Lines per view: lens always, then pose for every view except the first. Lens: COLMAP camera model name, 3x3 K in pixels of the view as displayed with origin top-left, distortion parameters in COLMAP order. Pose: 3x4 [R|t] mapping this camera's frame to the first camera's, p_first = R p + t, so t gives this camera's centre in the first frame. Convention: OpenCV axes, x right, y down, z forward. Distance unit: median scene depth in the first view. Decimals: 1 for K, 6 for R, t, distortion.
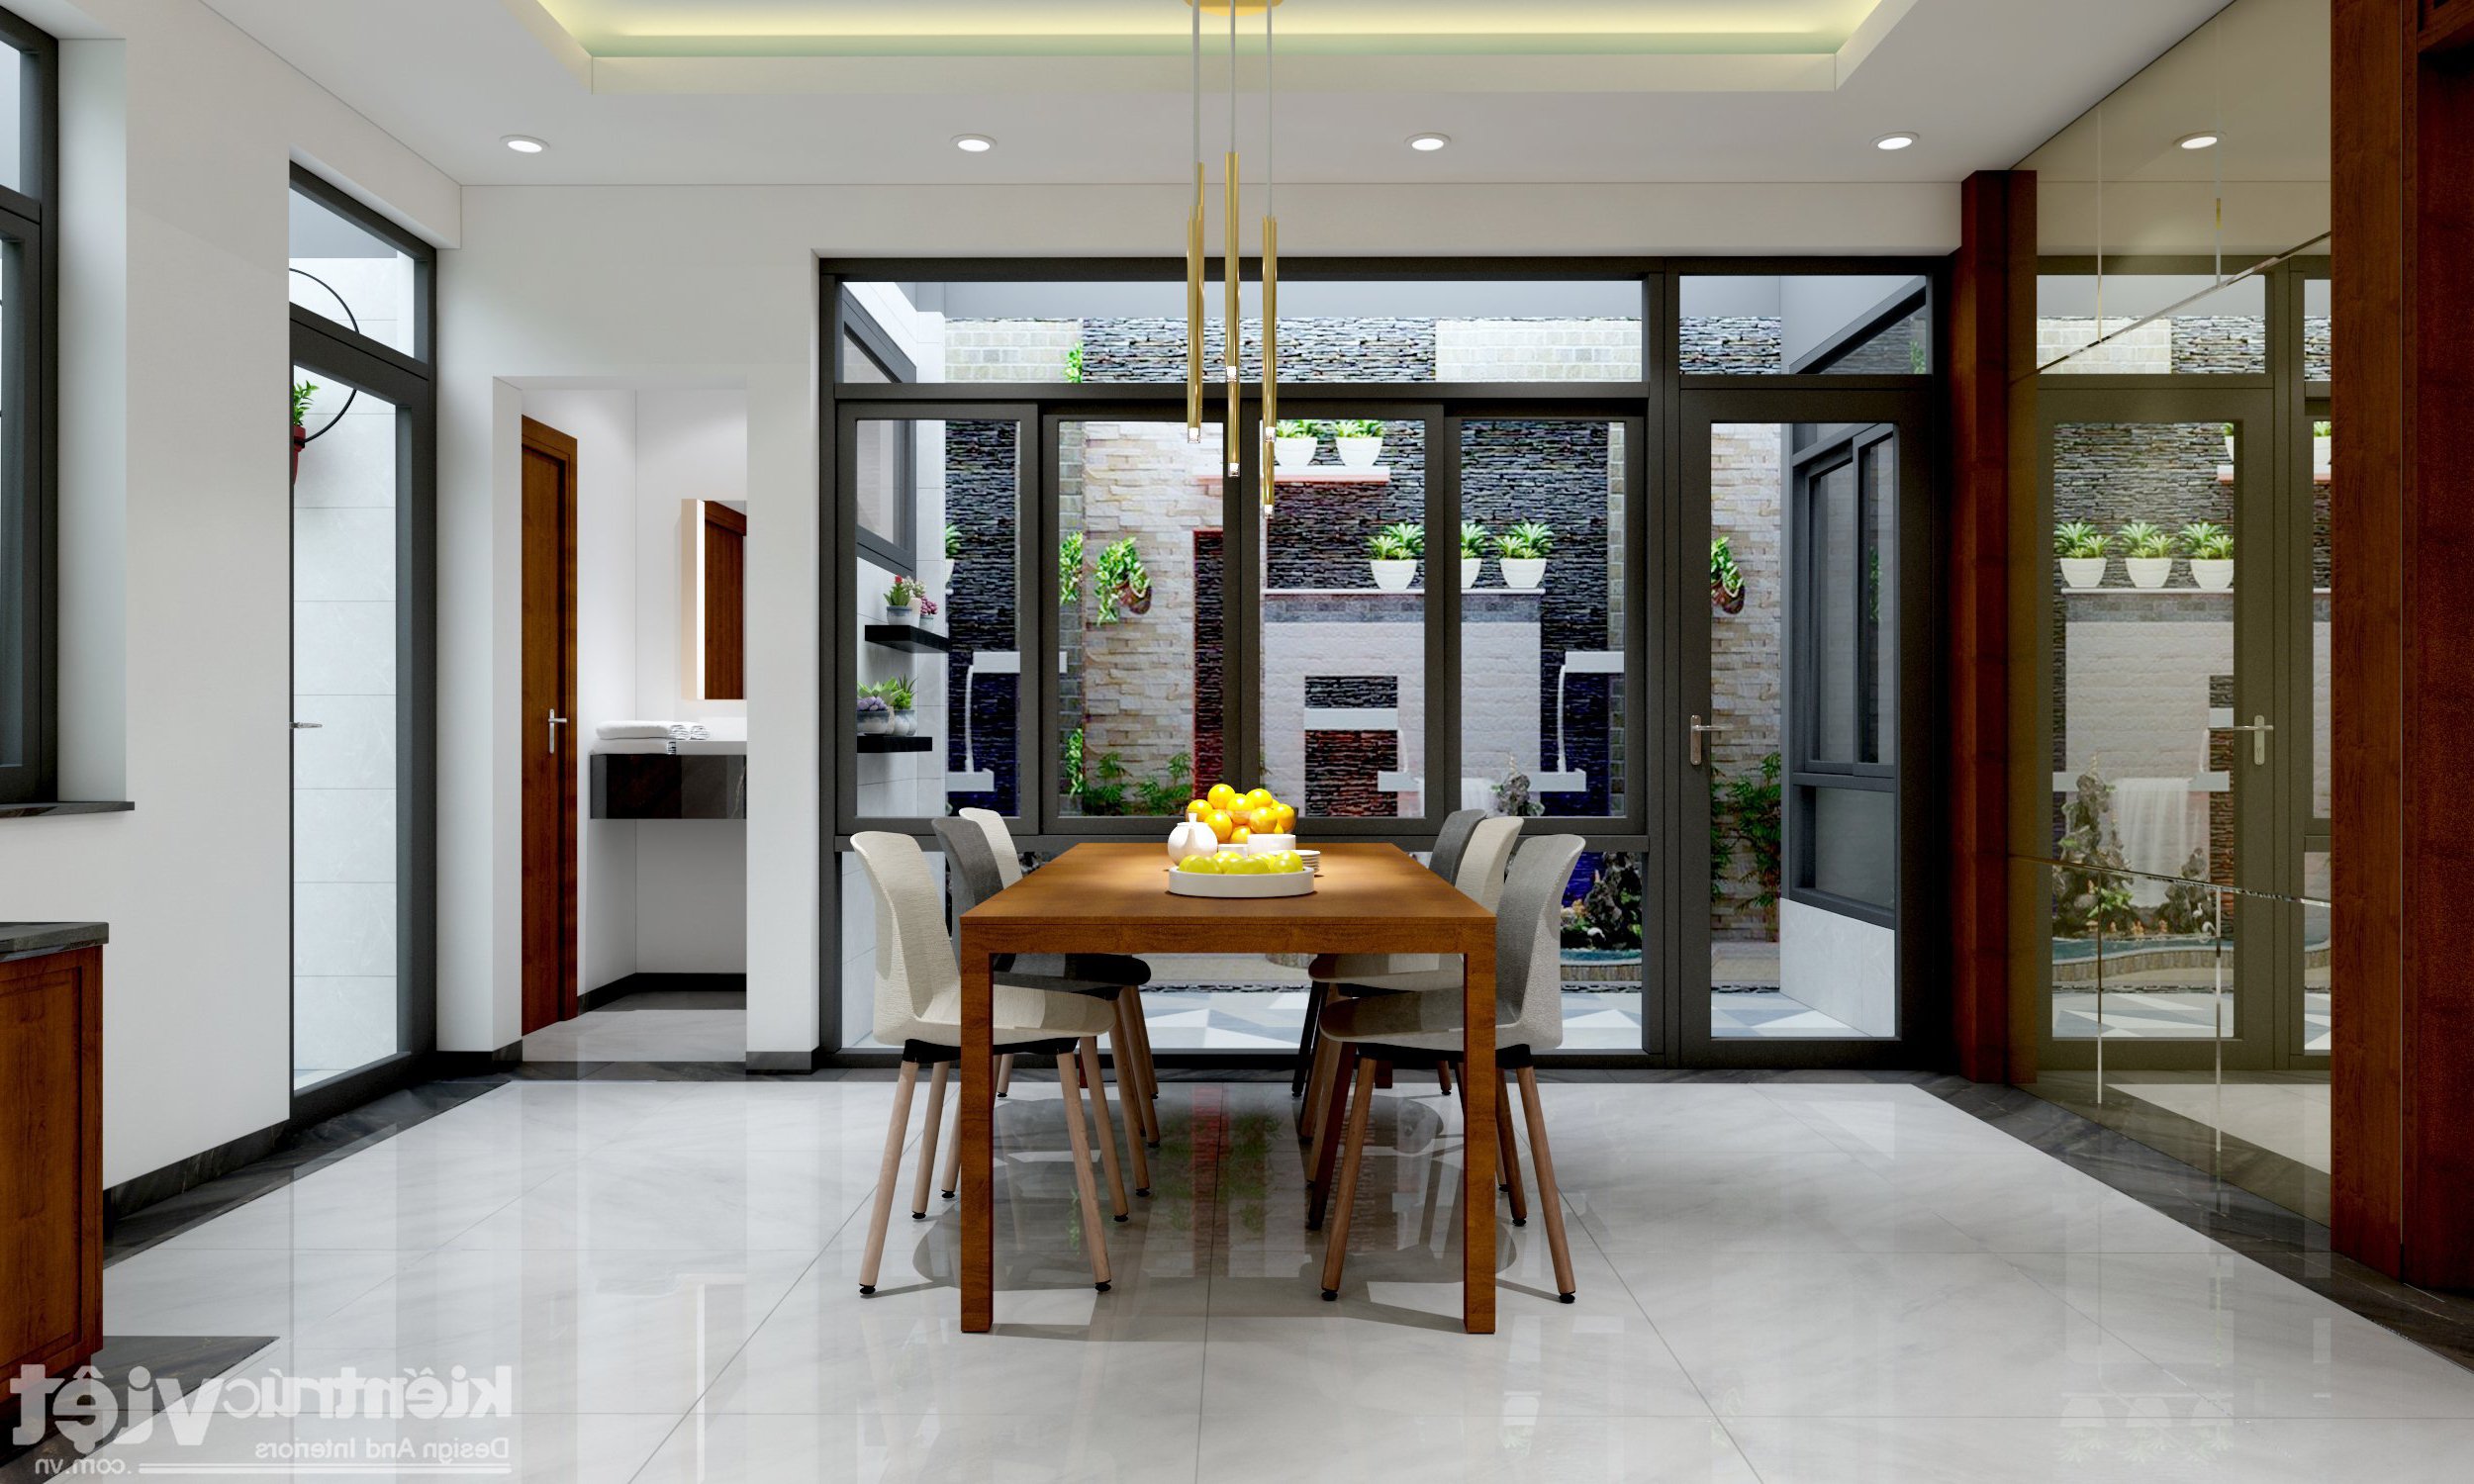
lens RADIAL K [[867.3, 0, 1225.6], [0, 867.3, 640.6], [0, 0, 1]] dist [0.000452, 0.000005]
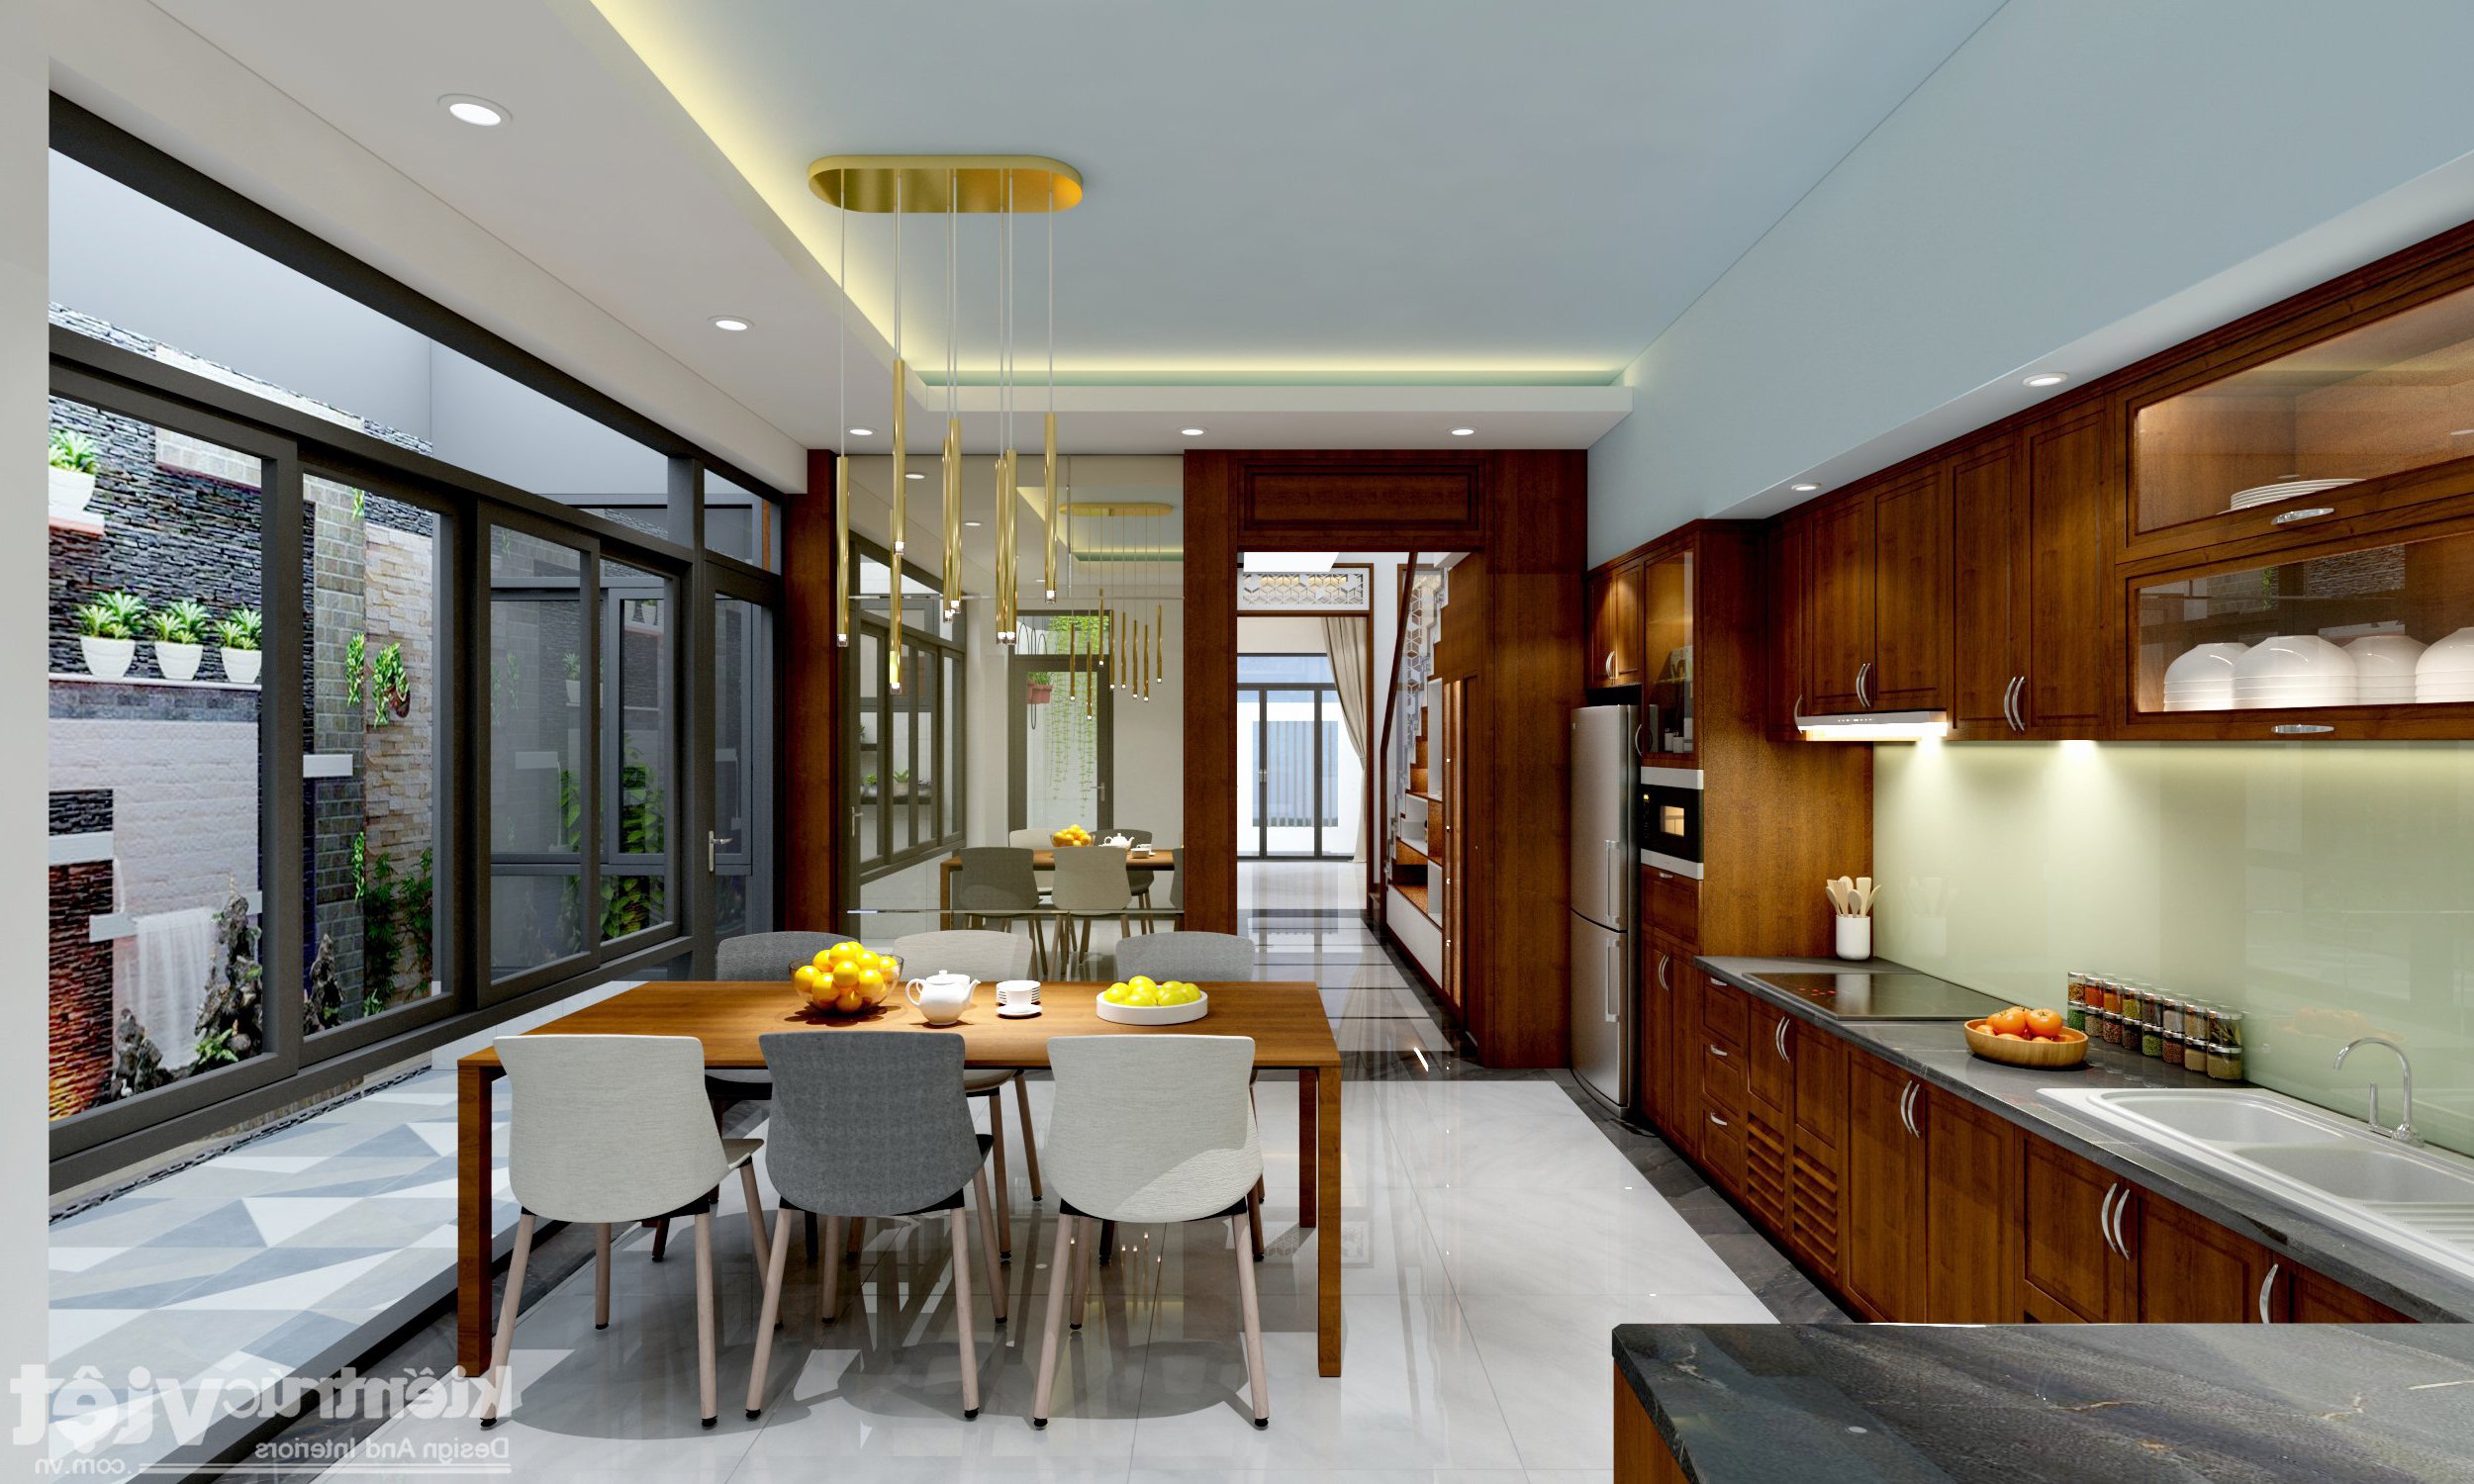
lens RADIAL K [[1299.5, 0, 1237.7], [0, 1299.5, 744.2], [0, 0, 1]] dist [-0.045969, -0.000139]
pose [[-0.002413, -0.001396, 0.999996, -0.927156], [0.001155, 0.999998, 0.001398, 0.000342], [-0.999996, 0.001158, -0.002411, 0.002375]]
